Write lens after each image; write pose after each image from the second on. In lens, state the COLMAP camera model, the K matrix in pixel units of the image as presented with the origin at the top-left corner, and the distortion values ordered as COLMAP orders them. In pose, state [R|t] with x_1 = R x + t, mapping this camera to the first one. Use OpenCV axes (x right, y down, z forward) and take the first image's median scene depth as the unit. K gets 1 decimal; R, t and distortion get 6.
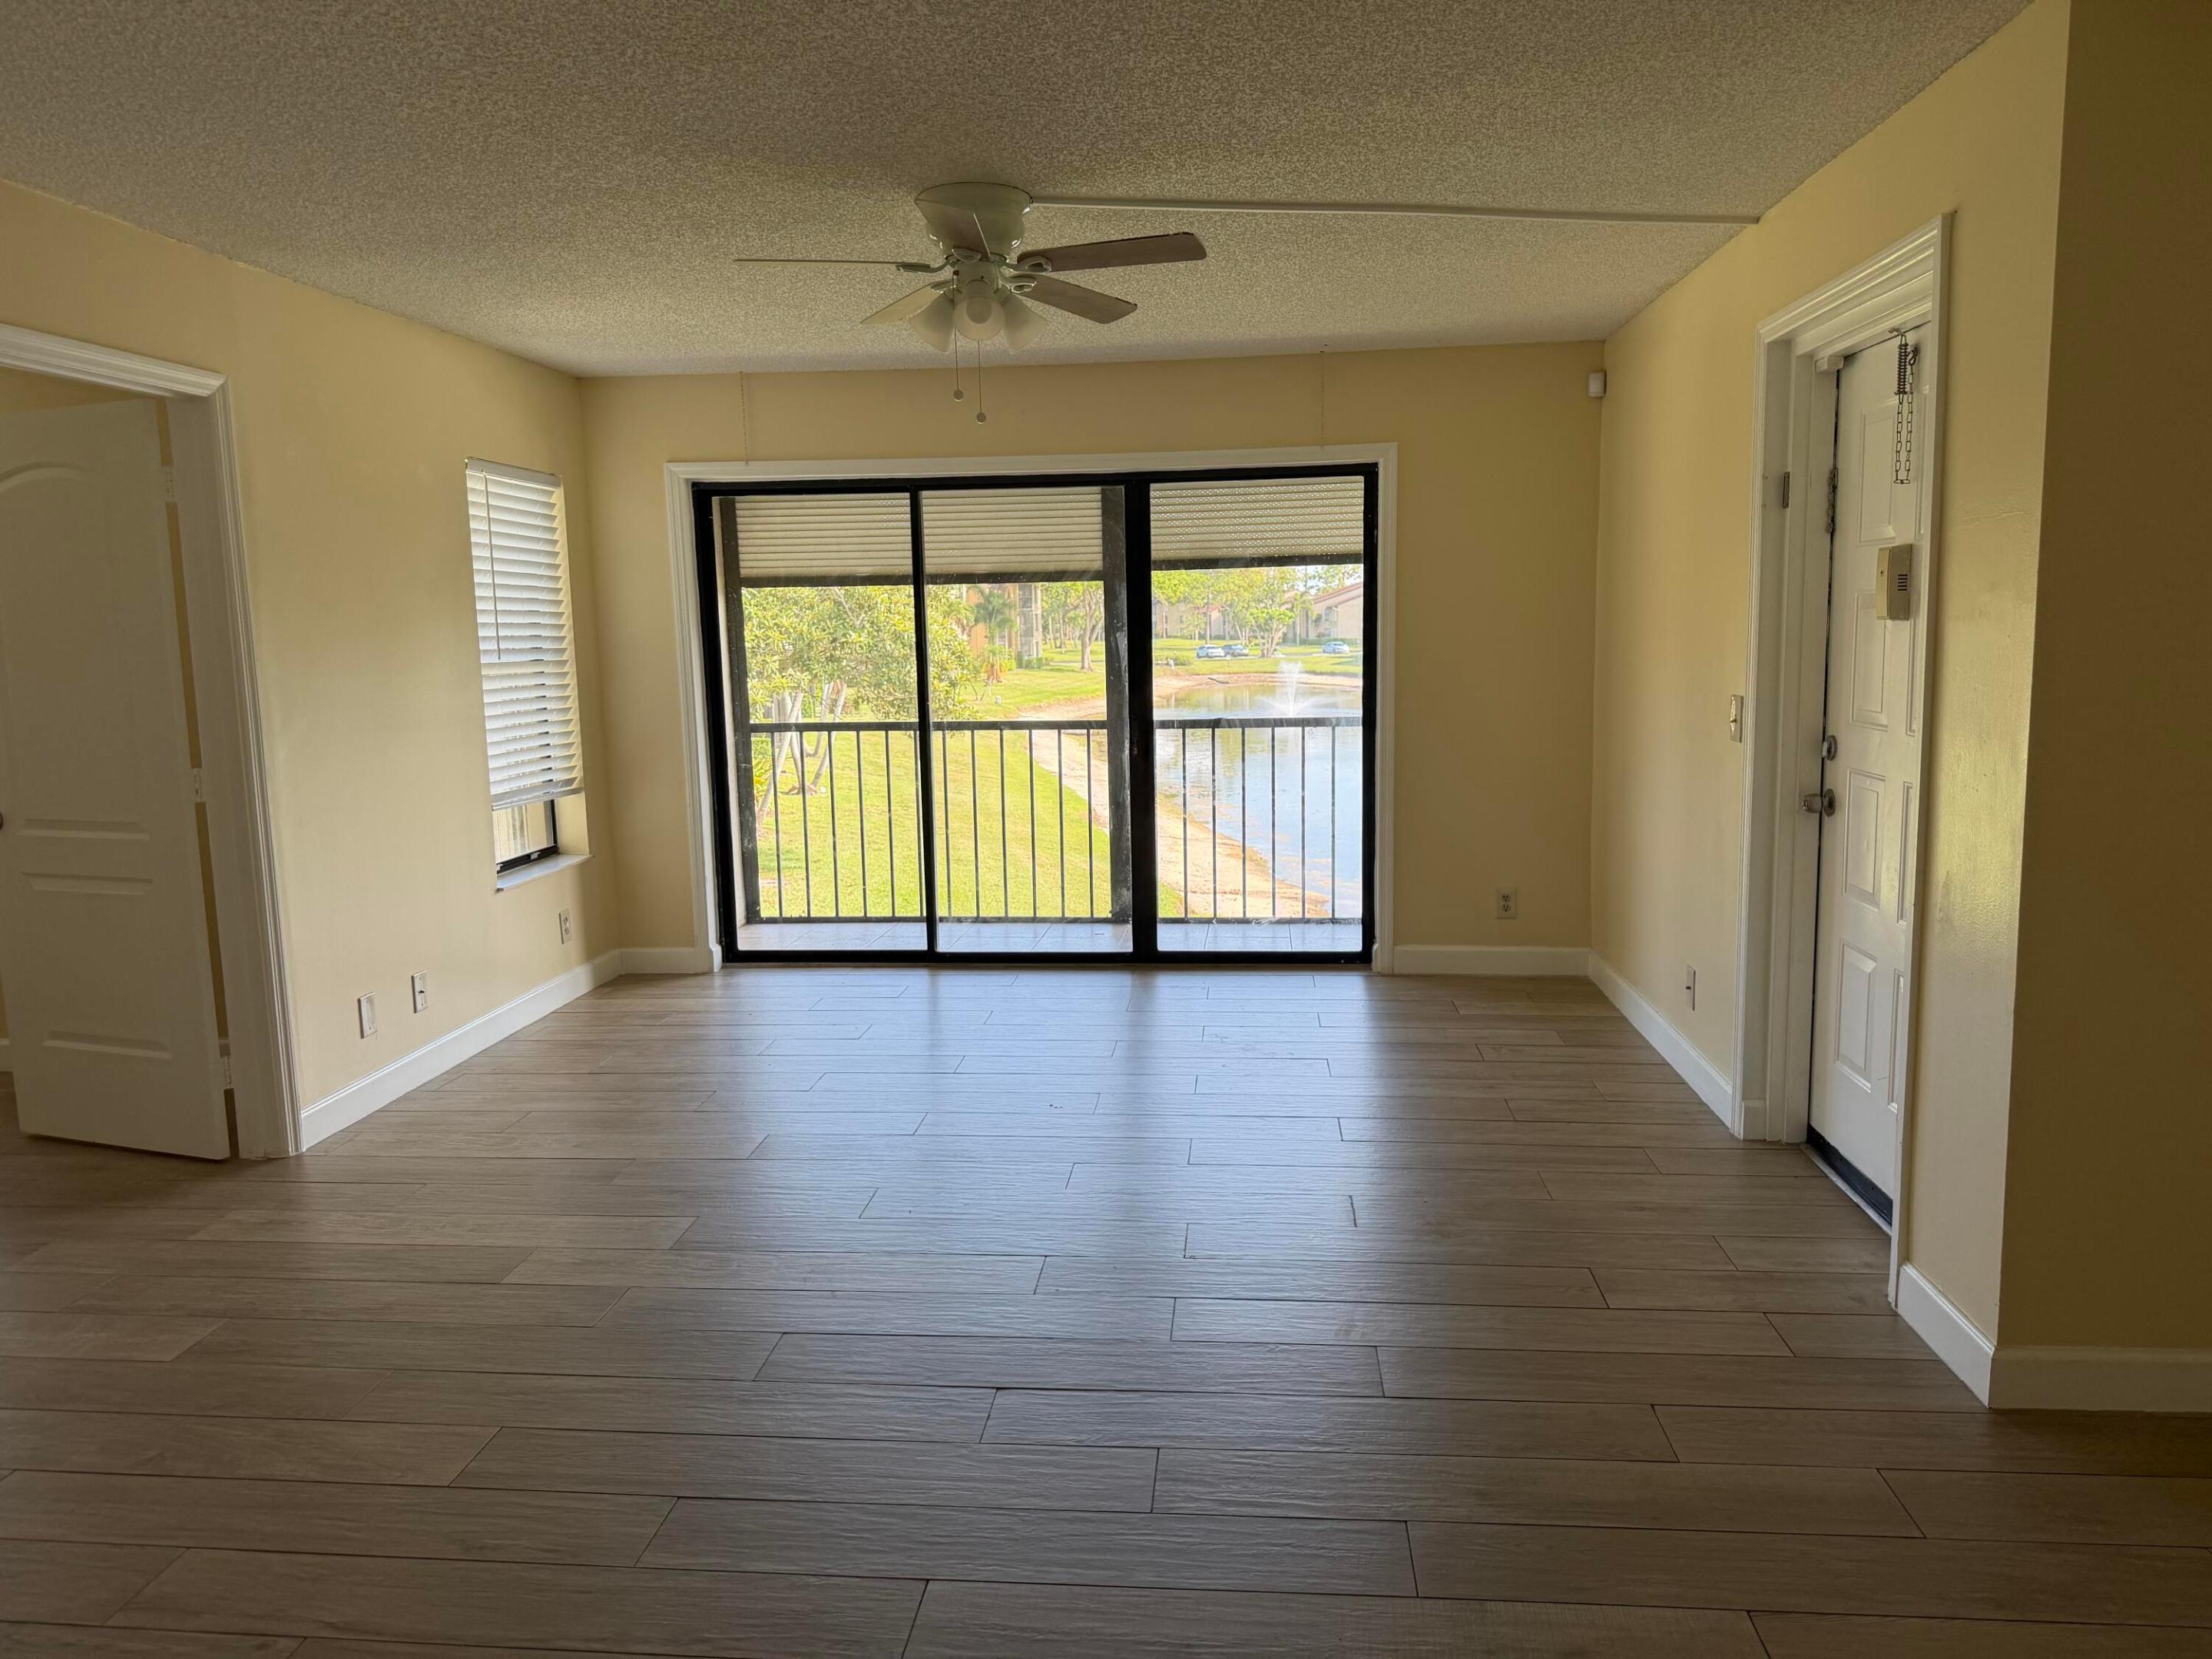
lens RADIAL K [[1579.2, 0, 1112.1], [0, 1579.2, 839.4], [0, 0, 1]] dist [0.046558, -0.068548]
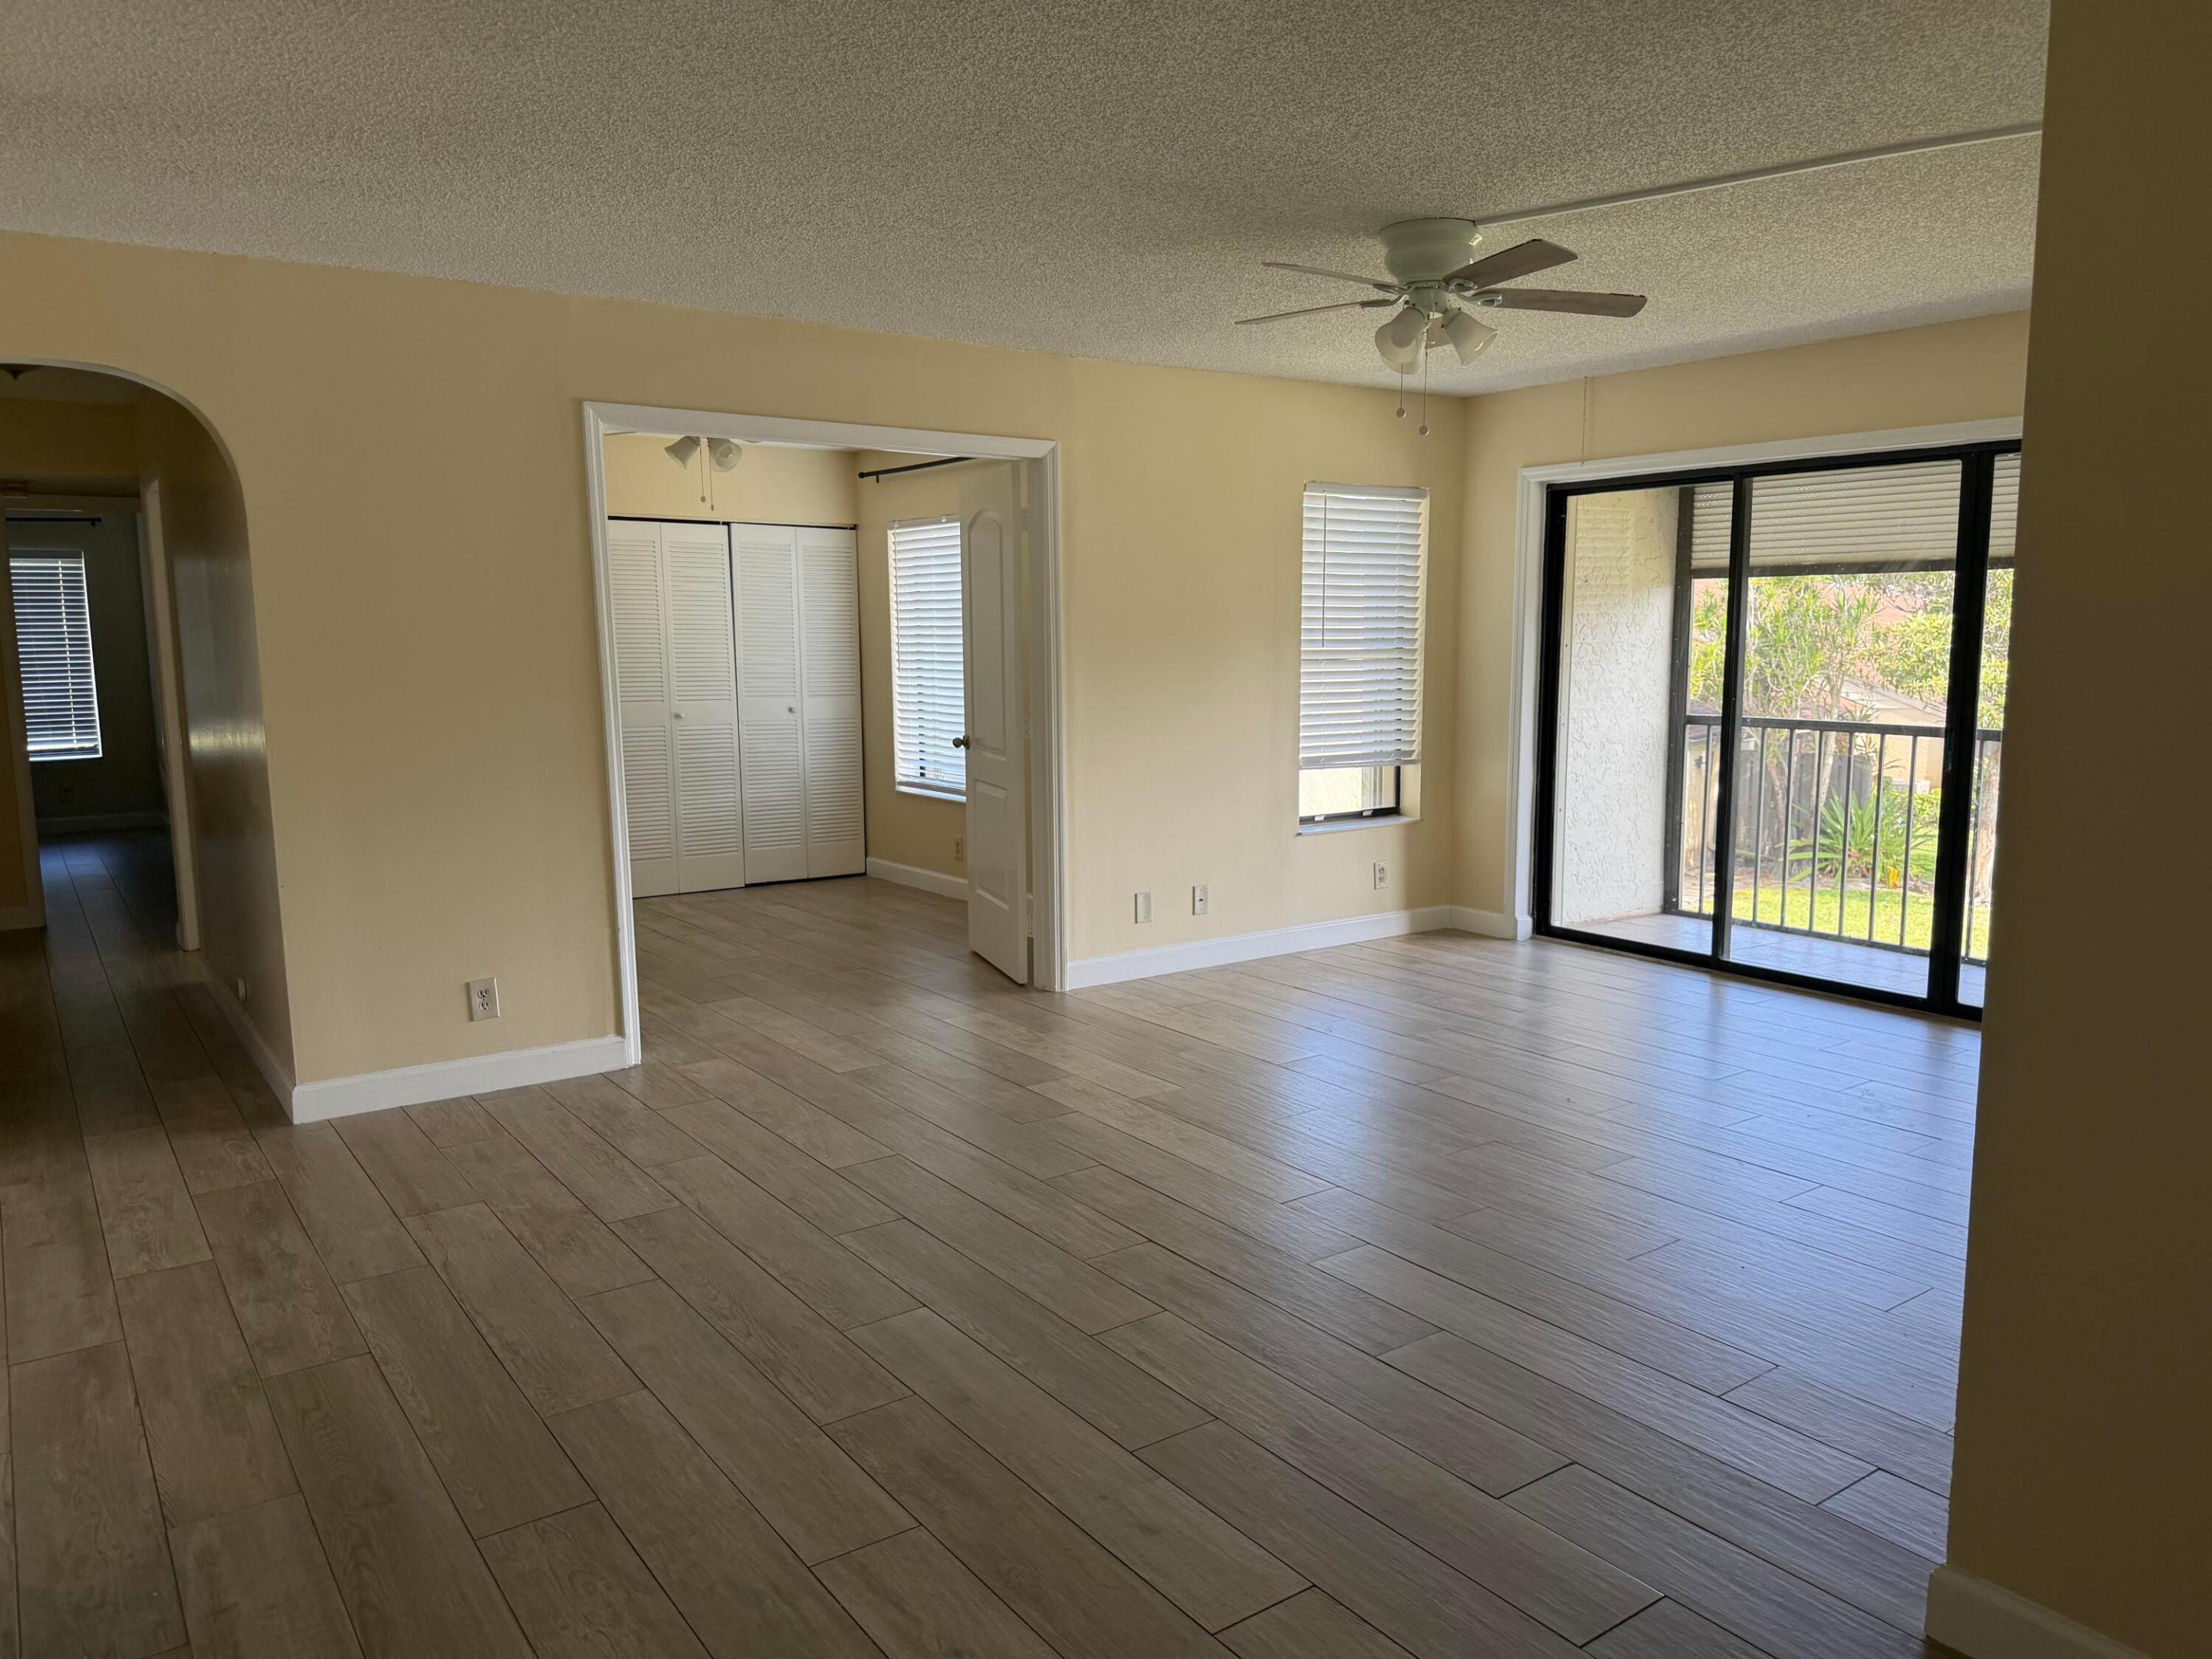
lens RADIAL K [[1579.2, 0, 1112.1], [0, 1579.2, 839.4], [0, 0, 1]] dist [0.046558, -0.068548]
pose [[0.640400, 0.112443, -0.759766, 0.414285], [-0.108286, 0.992562, 0.055623, -0.014046], [0.760369, 0.046651, 0.647813, 0.086923]]
